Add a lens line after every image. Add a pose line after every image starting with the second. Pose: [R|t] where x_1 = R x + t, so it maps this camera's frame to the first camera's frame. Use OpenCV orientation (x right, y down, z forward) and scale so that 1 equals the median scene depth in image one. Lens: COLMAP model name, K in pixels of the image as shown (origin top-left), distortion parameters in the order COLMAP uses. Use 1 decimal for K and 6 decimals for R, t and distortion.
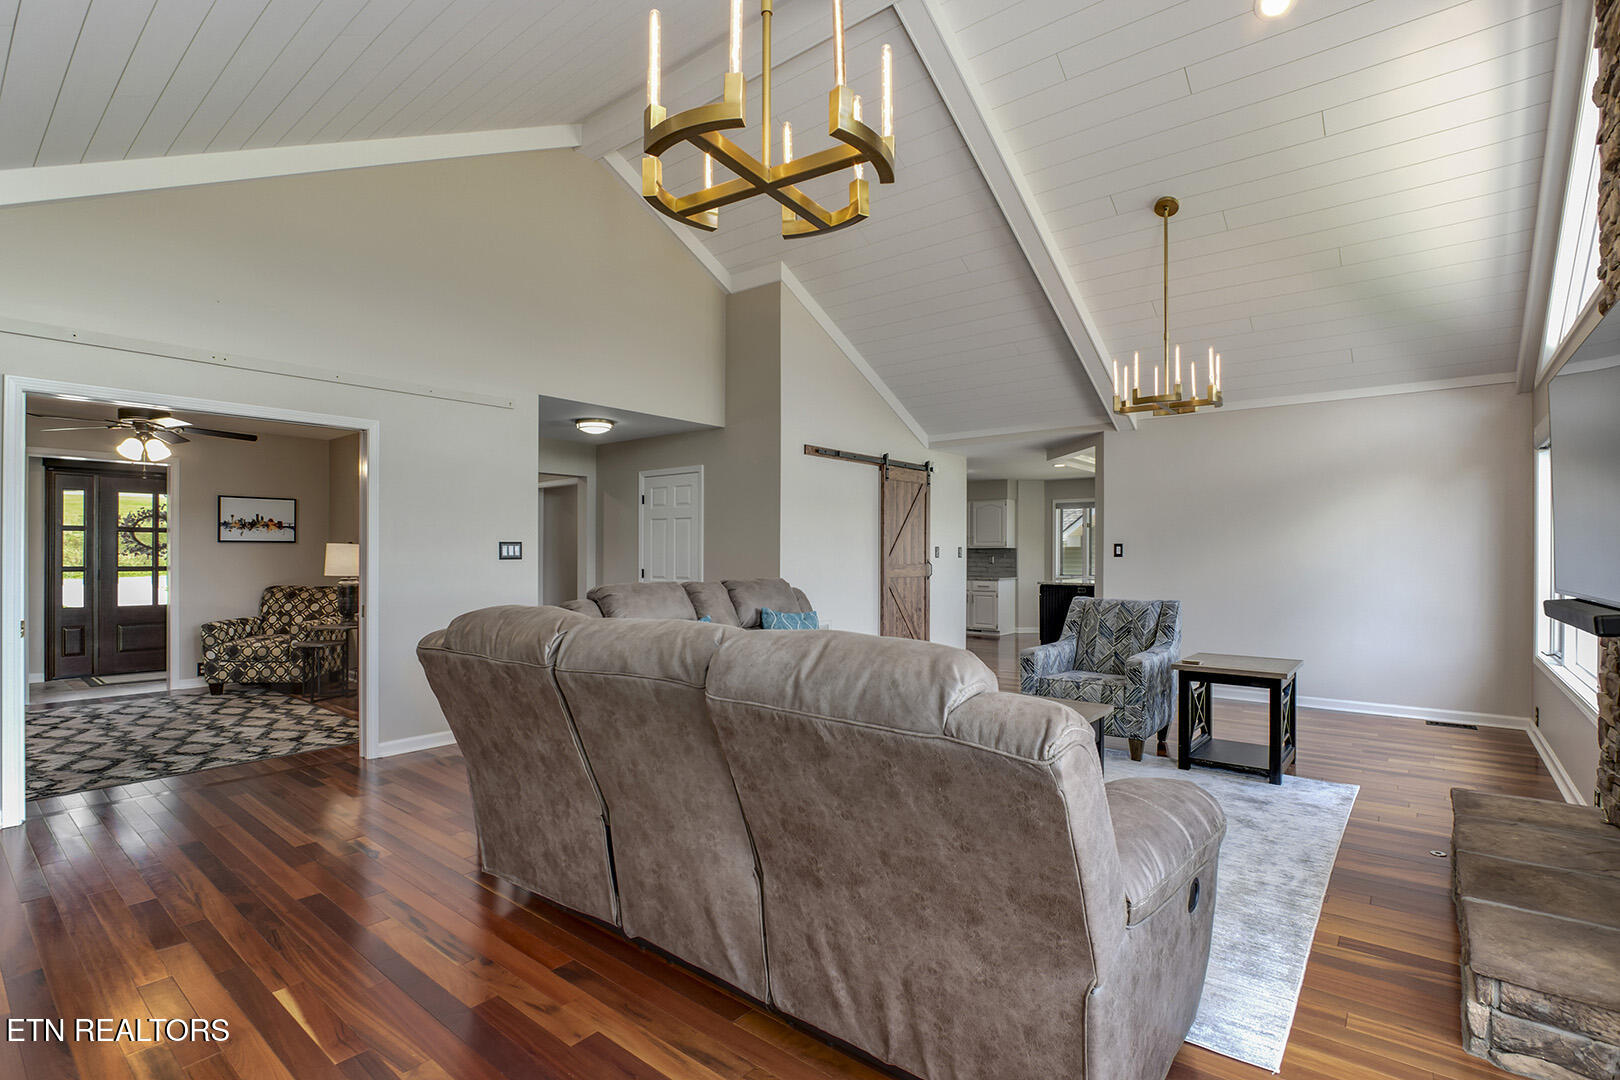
lens RADIAL K [[764.9, 0, 806.7], [0, 764.9, 555.8], [0, 0, 1]] dist [-0.028082, 0.005356]
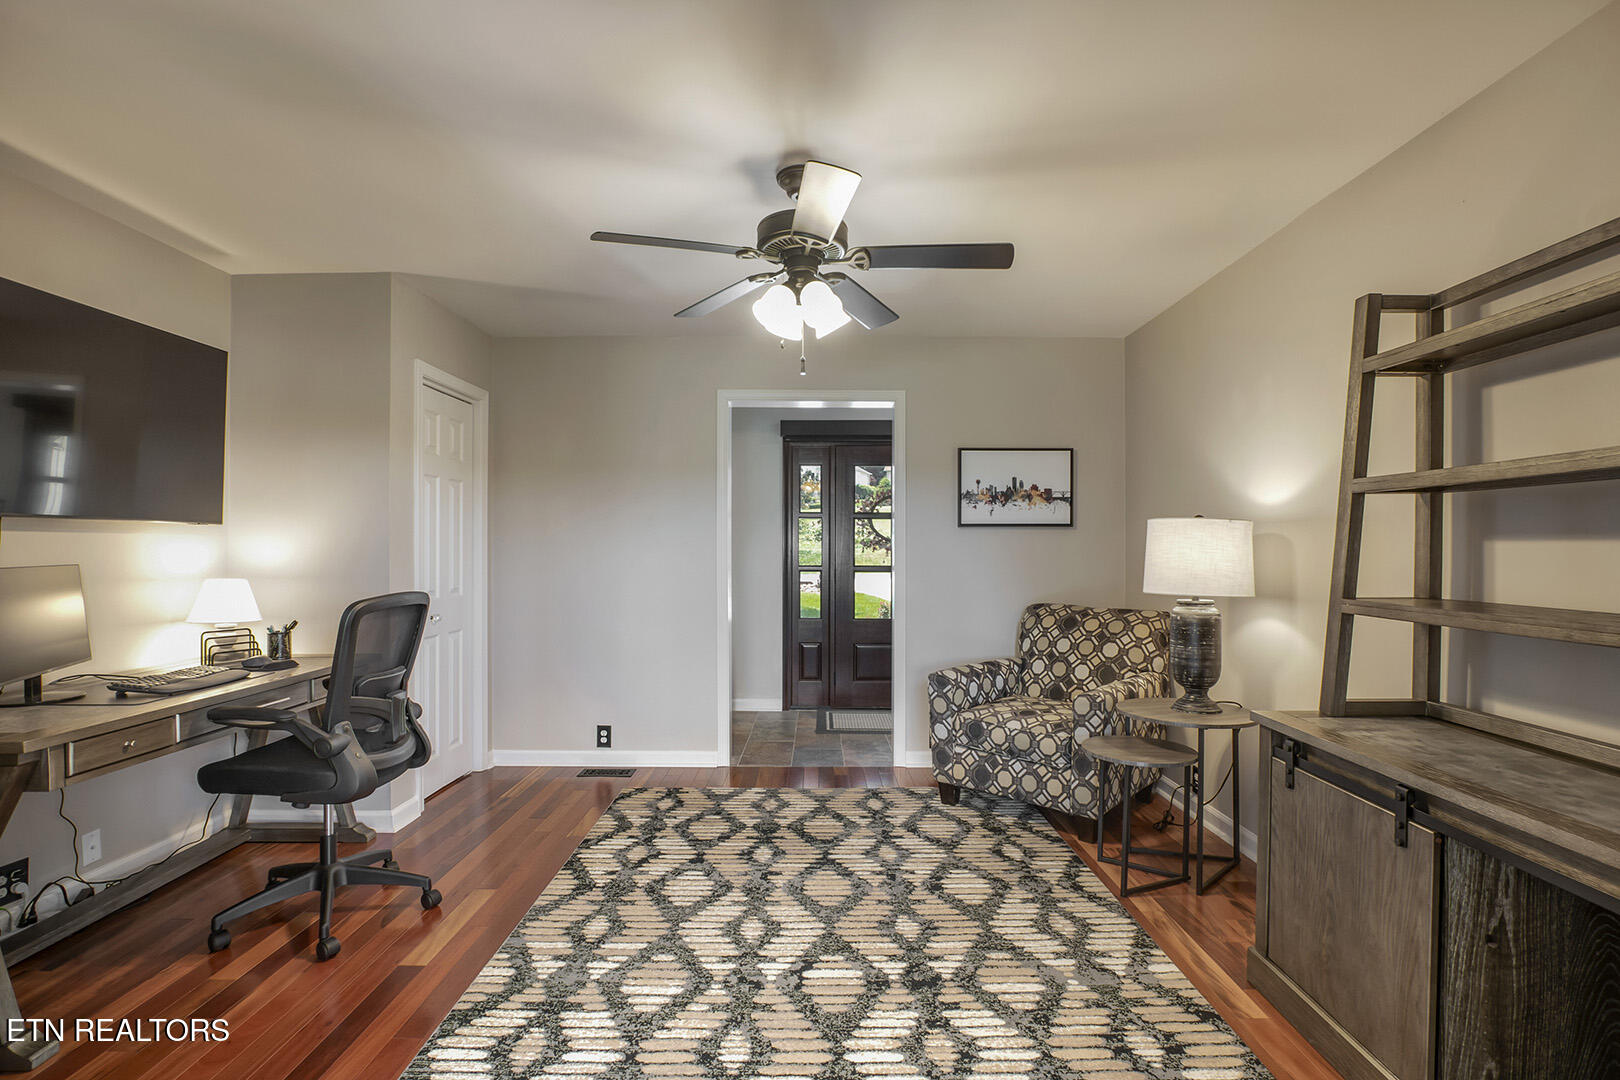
lens RADIAL K [[764.9, 0, 819.5], [0, 764.9, 551.6], [0, 0, 1]] dist [-0.028082, 0.005356]
pose [[0.639639, -0.001430, -0.768674, -0.386618], [-0.001330, 0.999995, -0.002967, 0.003398], [0.768674, 0.002920, 0.639634, 0.528540]]
